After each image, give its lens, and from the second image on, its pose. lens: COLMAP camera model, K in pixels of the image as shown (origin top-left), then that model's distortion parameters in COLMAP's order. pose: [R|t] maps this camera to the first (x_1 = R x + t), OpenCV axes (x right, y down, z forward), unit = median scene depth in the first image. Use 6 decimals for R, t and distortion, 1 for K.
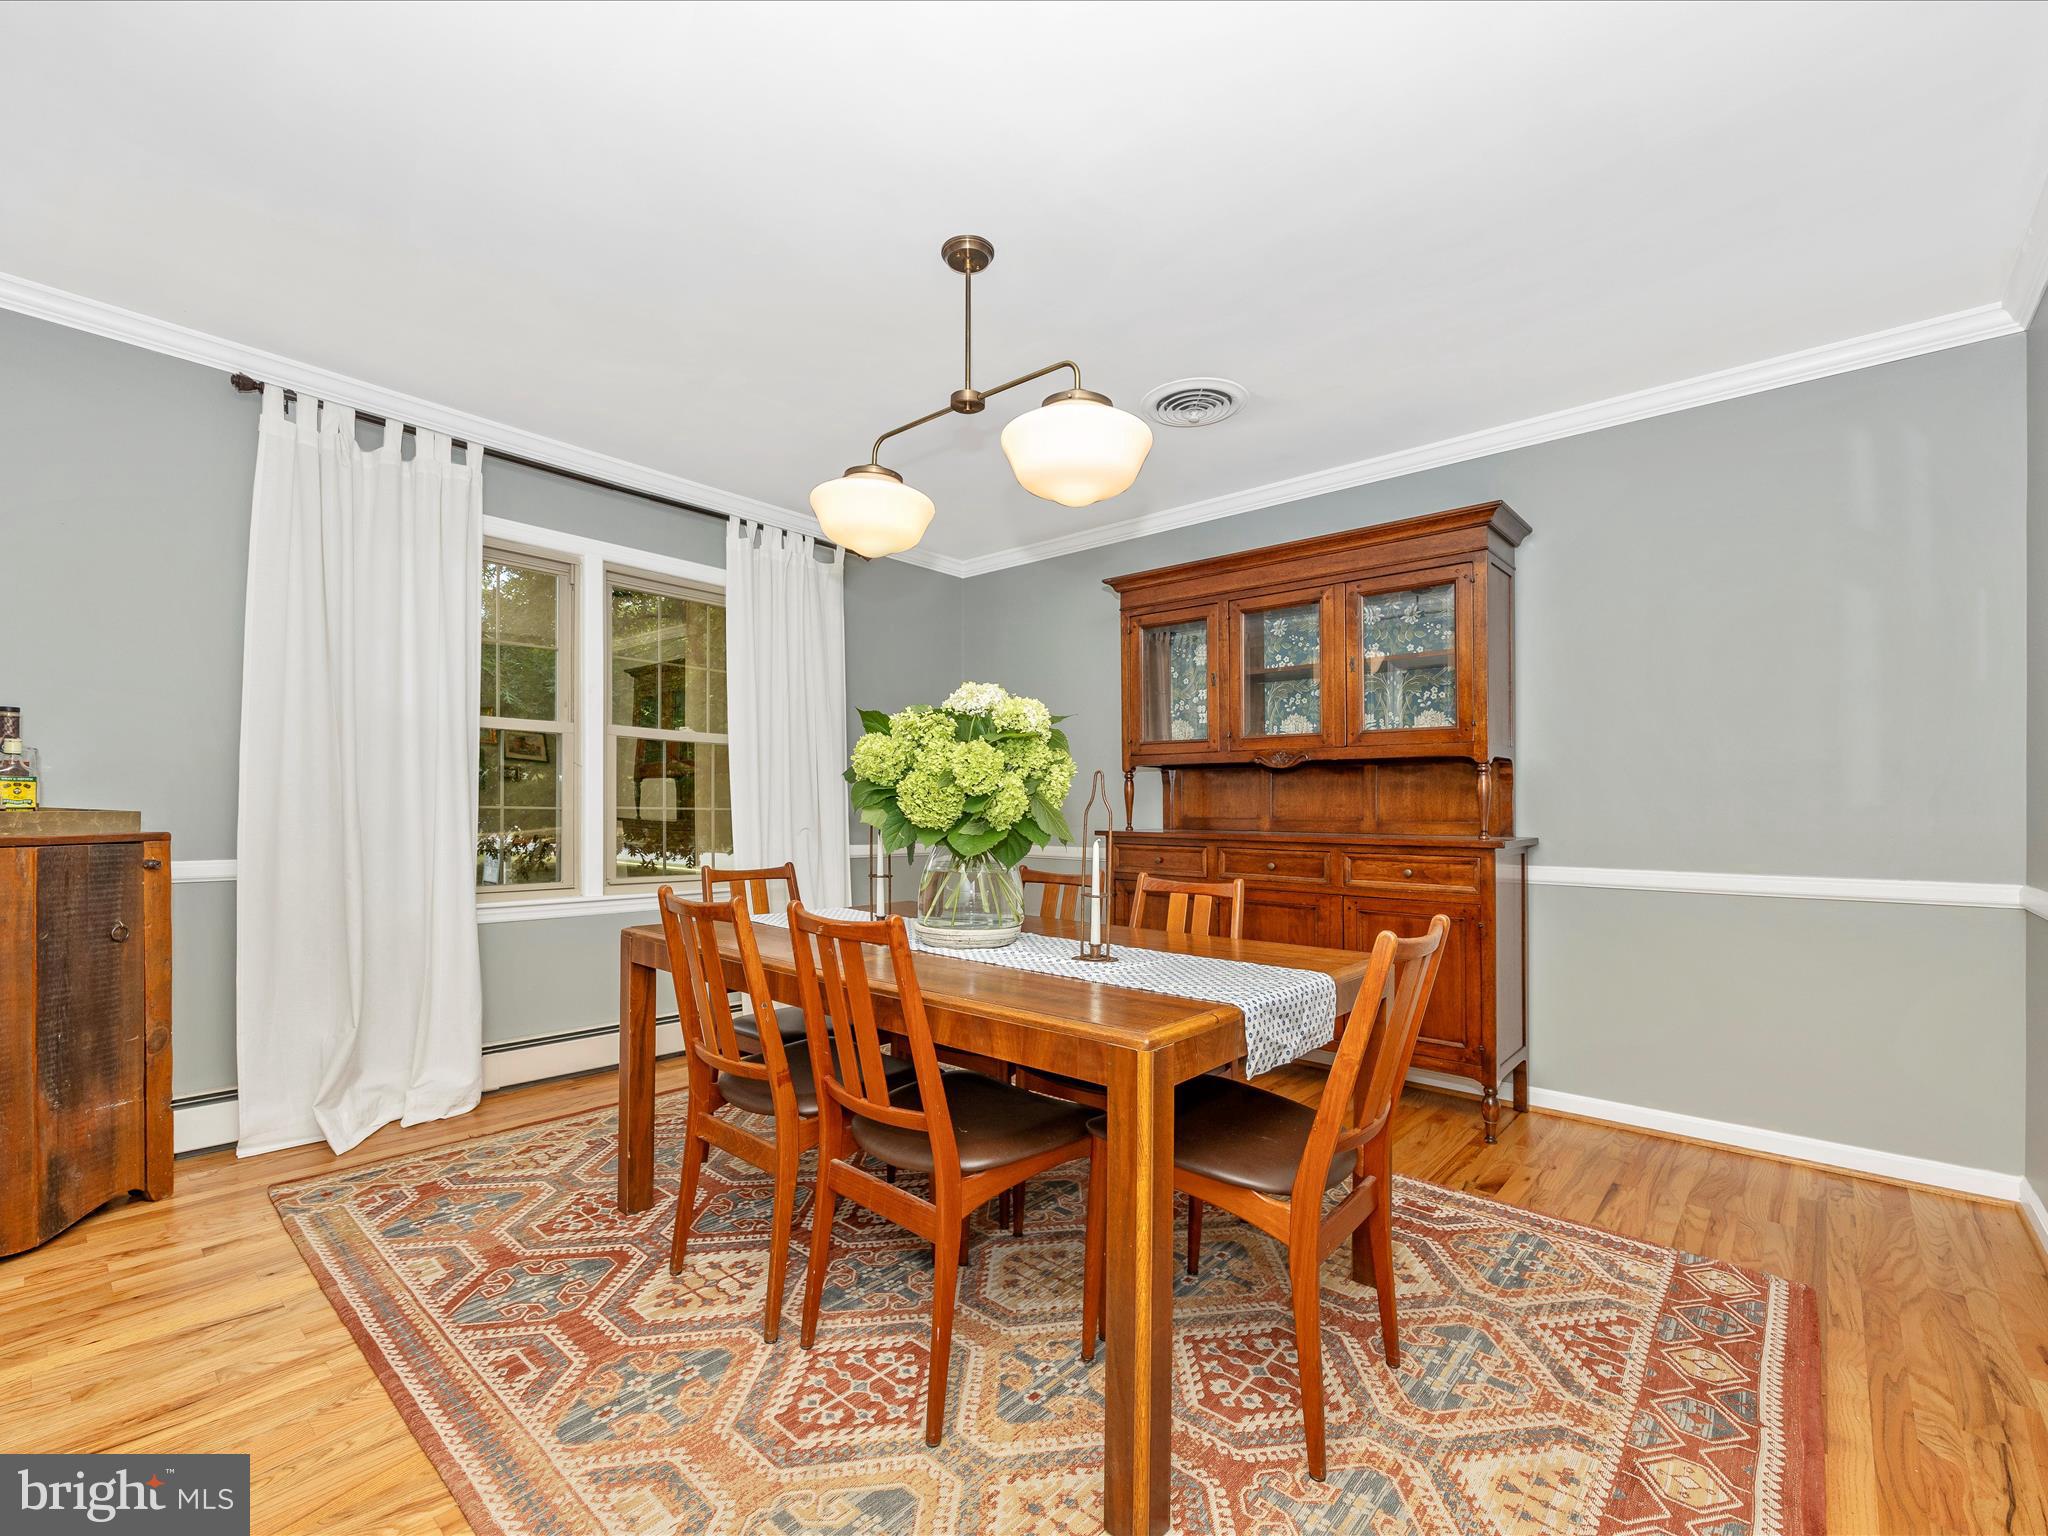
lens RADIAL K [[921.3, 0, 978.2], [0, 921.3, 812.1], [0, 0, 1]] dist [-0.001262, 0.000282]
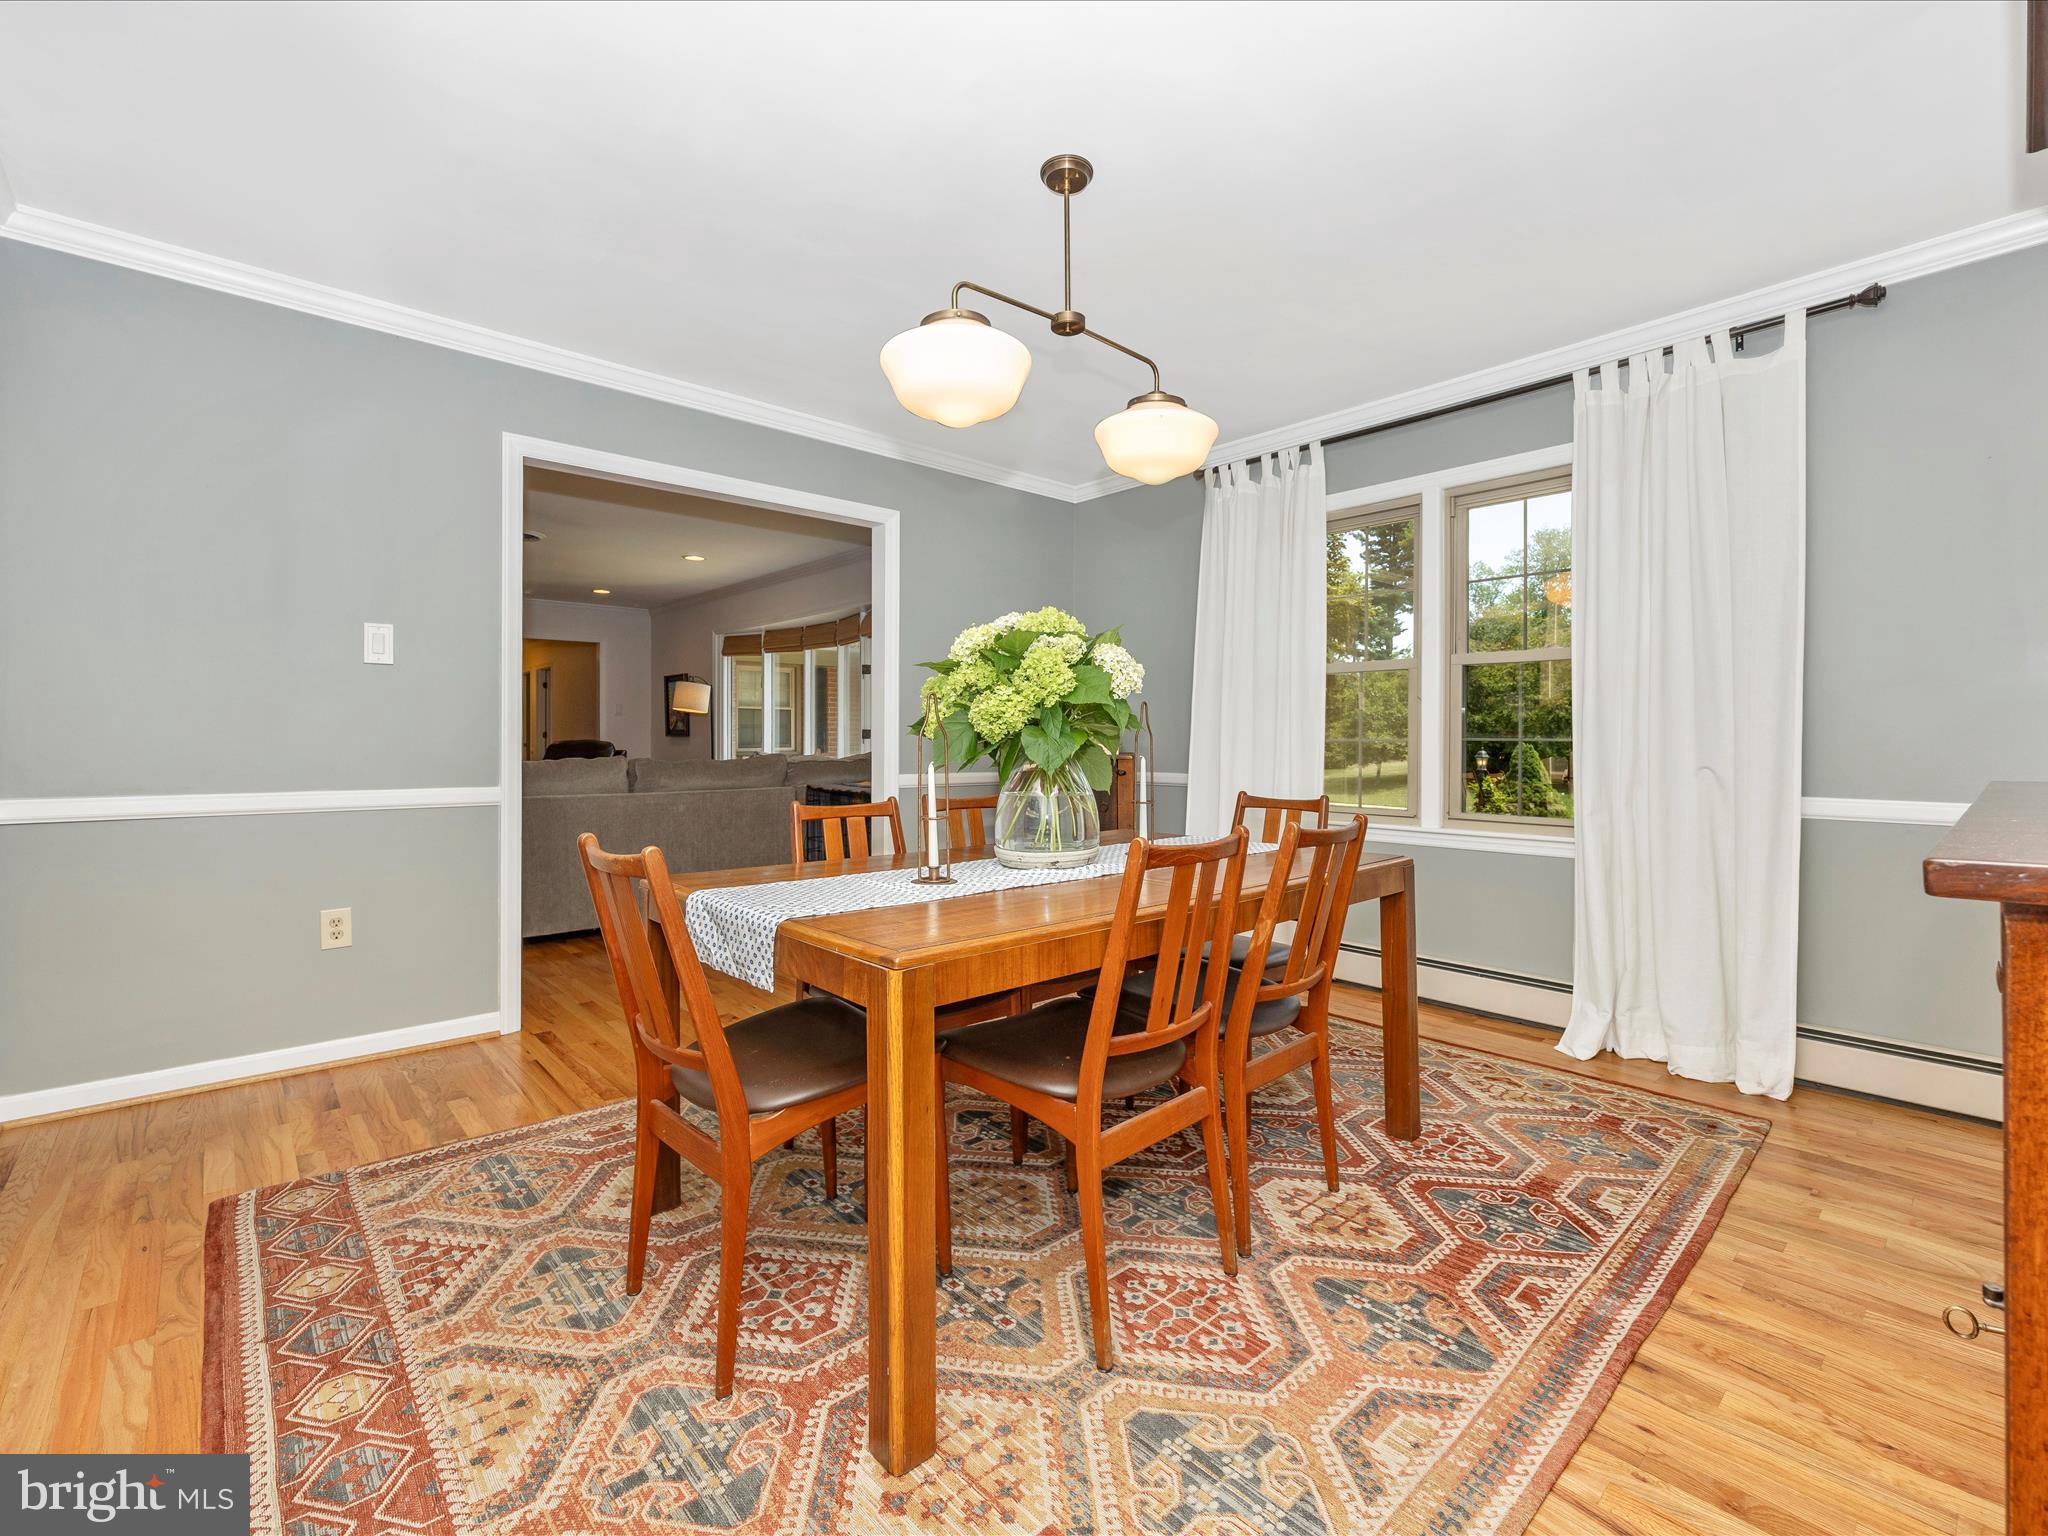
lens RADIAL K [[878.6, 0, 1022.6], [0, 878.6, 764.4], [0, 0, 1]] dist [0.003359, 0.000283]
pose [[-0.084752, 0.018857, -0.996224, 1.008452], [-0.006870, 0.999786, 0.019509, 0.010533], [0.996378, 0.008497, -0.084604, 1.110132]]
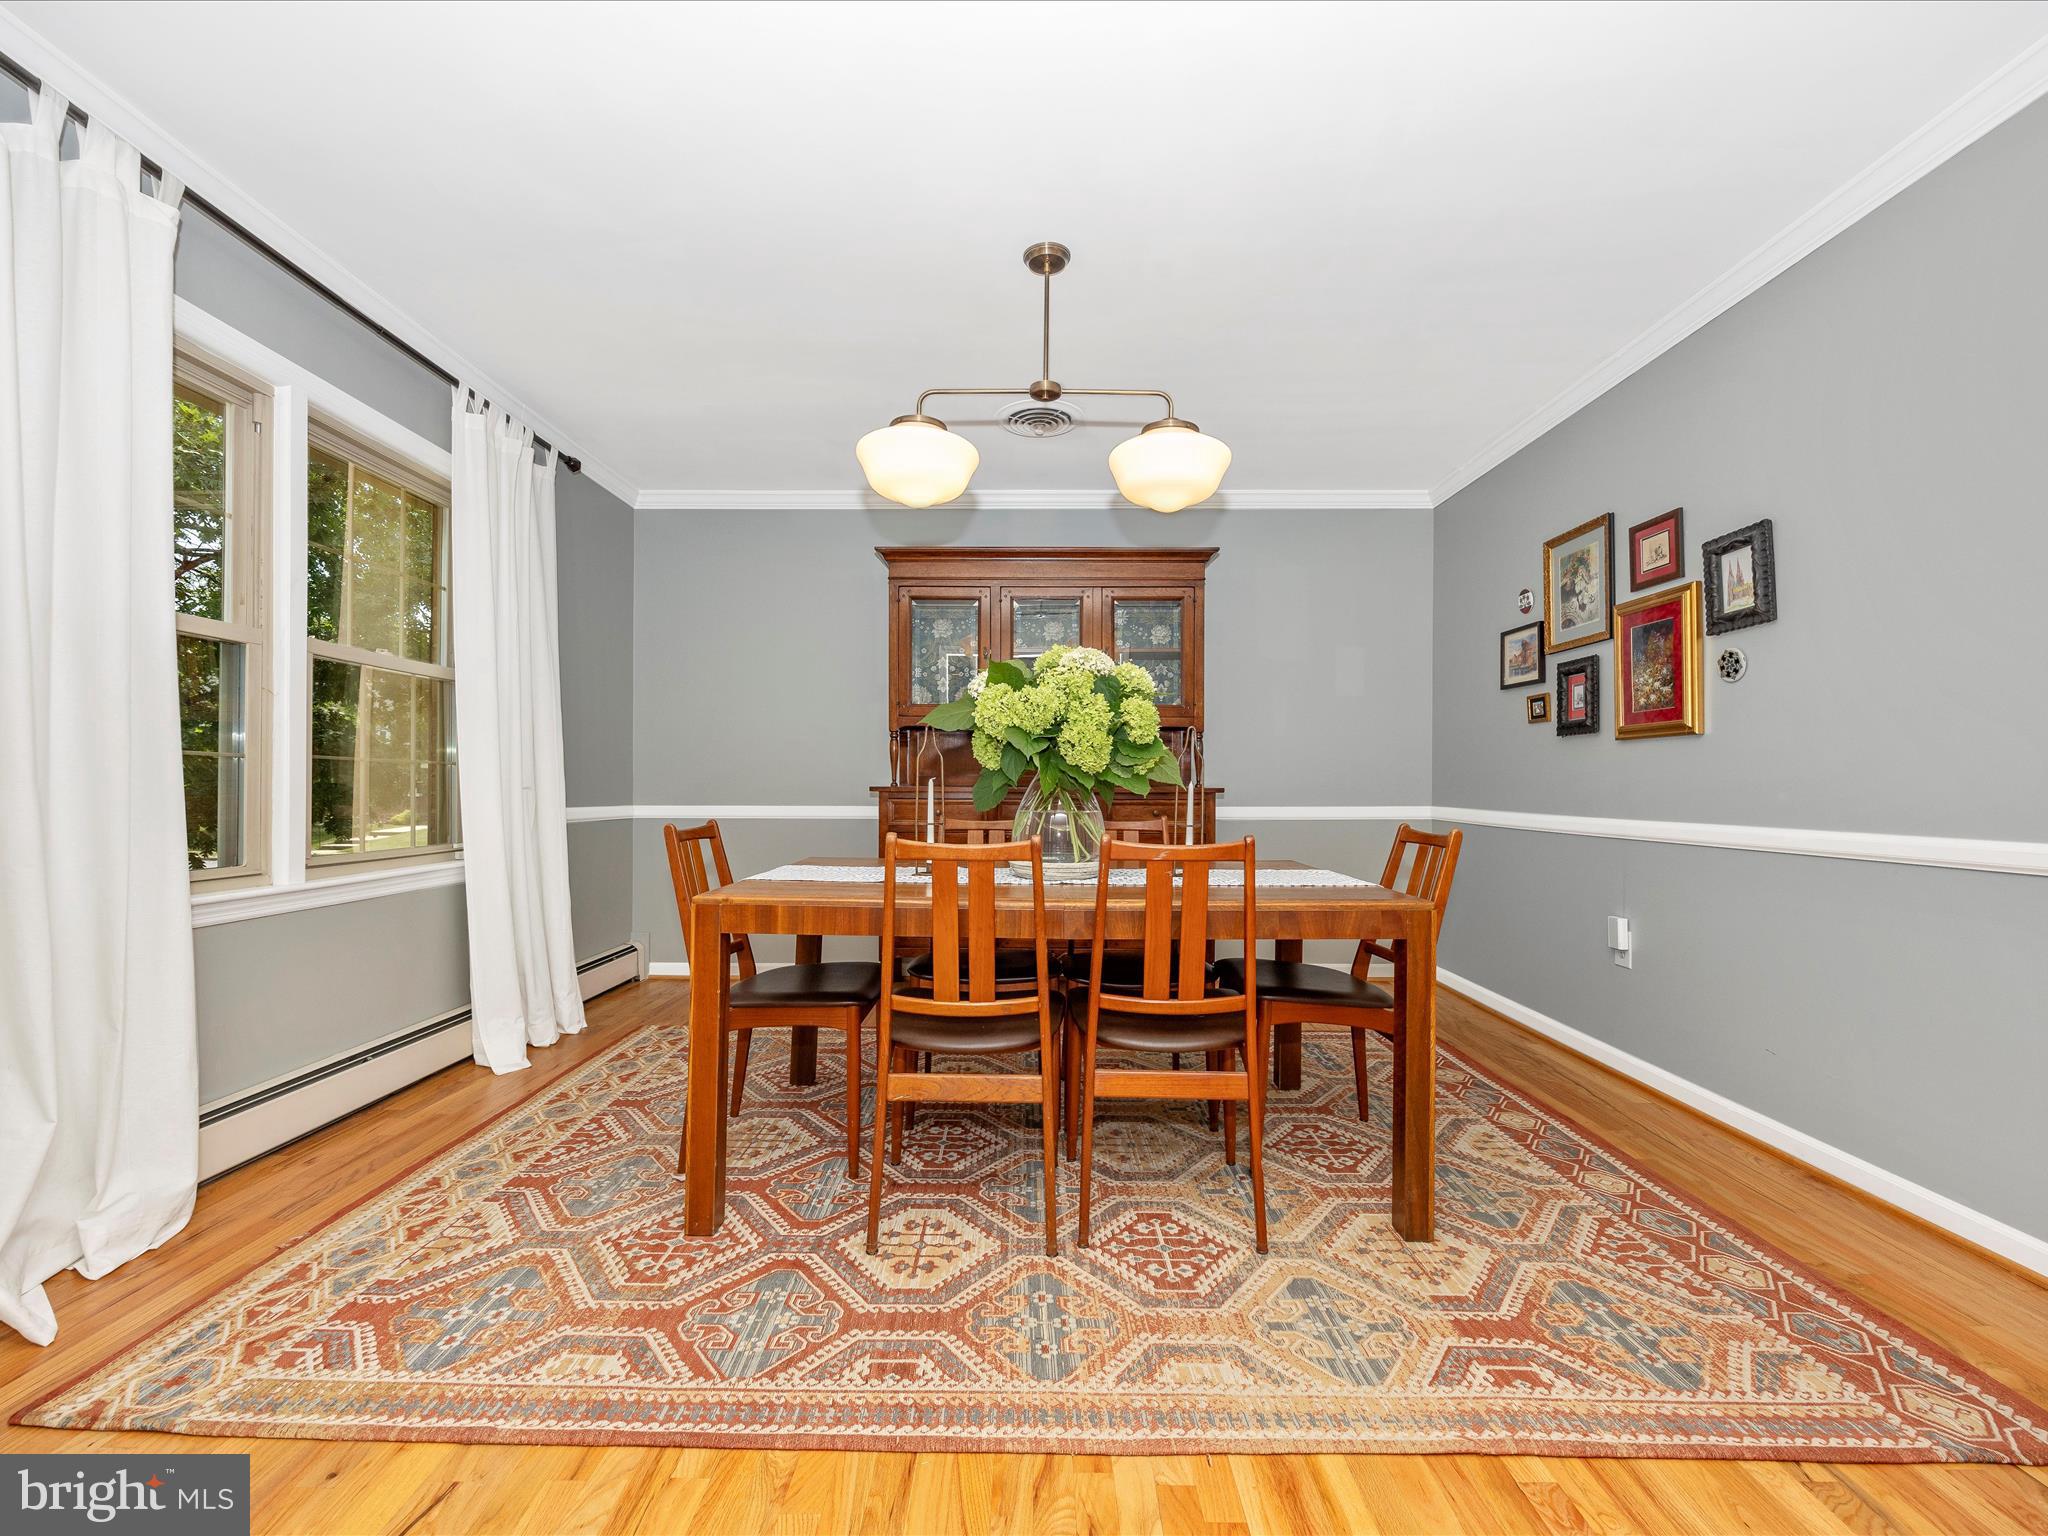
lens RADIAL K [[929.7, 0, 1010.2], [0, 929.7, 785.6], [0, 0, 1]] dist [-0.004431, 0.000684]
pose [[0.733495, -0.004792, 0.679678, -0.864303], [0.002461, 0.999987, 0.004394, 0.026831], [-0.679691, -0.001550, 0.733497, 0.220506]]
